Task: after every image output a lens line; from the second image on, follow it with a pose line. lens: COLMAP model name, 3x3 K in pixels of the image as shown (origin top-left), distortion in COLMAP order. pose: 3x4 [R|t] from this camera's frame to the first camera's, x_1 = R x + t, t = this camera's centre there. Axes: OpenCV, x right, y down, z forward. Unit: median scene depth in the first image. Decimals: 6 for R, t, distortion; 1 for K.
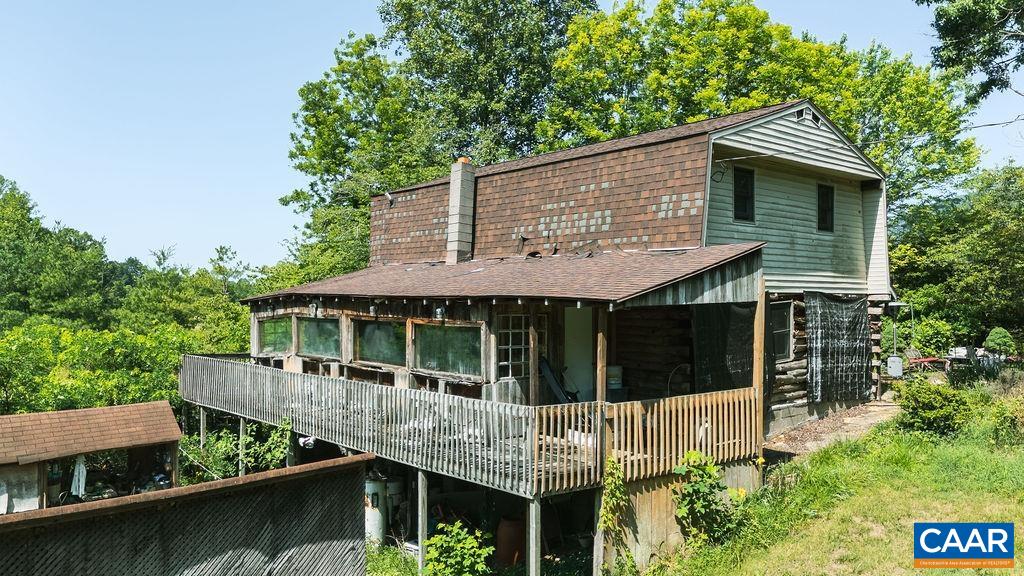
lens RADIAL K [[761.1, 0, 512.0], [0, 761.1, 288.0], [0, 0, 1]] dist [0.063183, -0.032713]
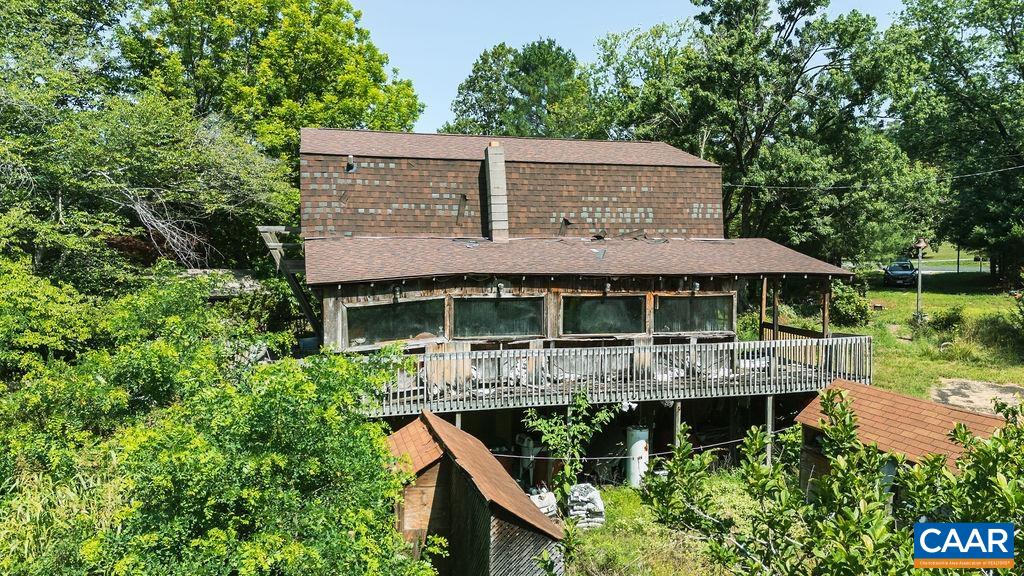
lens RADIAL K [[761.1, 0, 512.0], [0, 761.1, 288.0], [0, 0, 1]] dist [0.063183, -0.032713]
pose [[0.434020, -0.041270, 0.899957, -1.239389], [-0.007898, 0.998738, 0.049609, -0.024192], [-0.900869, -0.028639, 0.433146, 0.625680]]
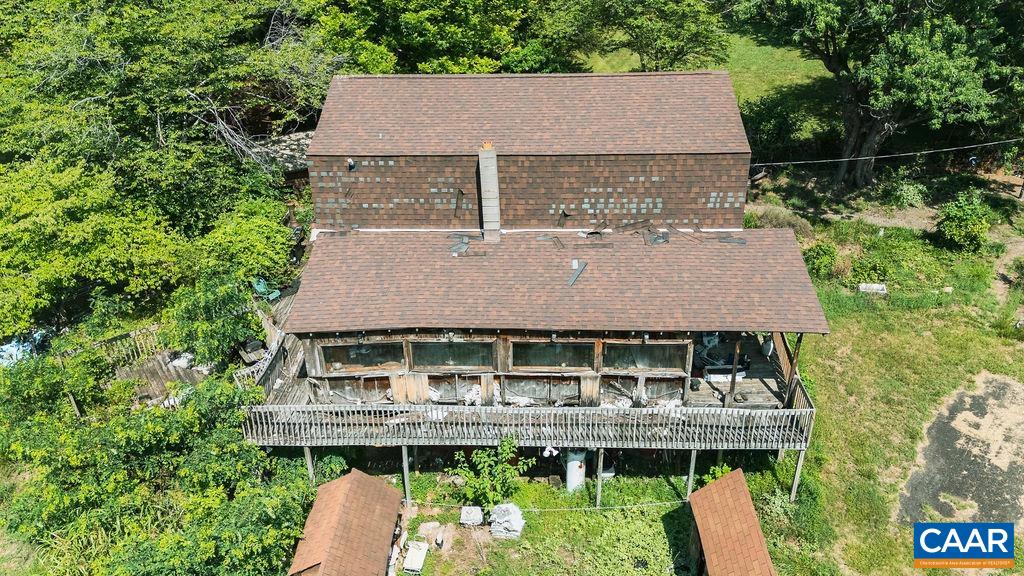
lens RADIAL K [[789.2, 0, 512.0], [0, 789.2, 288.0], [0, 0, 1]] dist [0.060236, -0.002619]
pose [[0.688640, -0.363961, 0.627142, -0.970697], [0.012115, 0.870555, 0.491922, -0.647579], [-0.725002, -0.331159, 0.603909, 0.307793]]
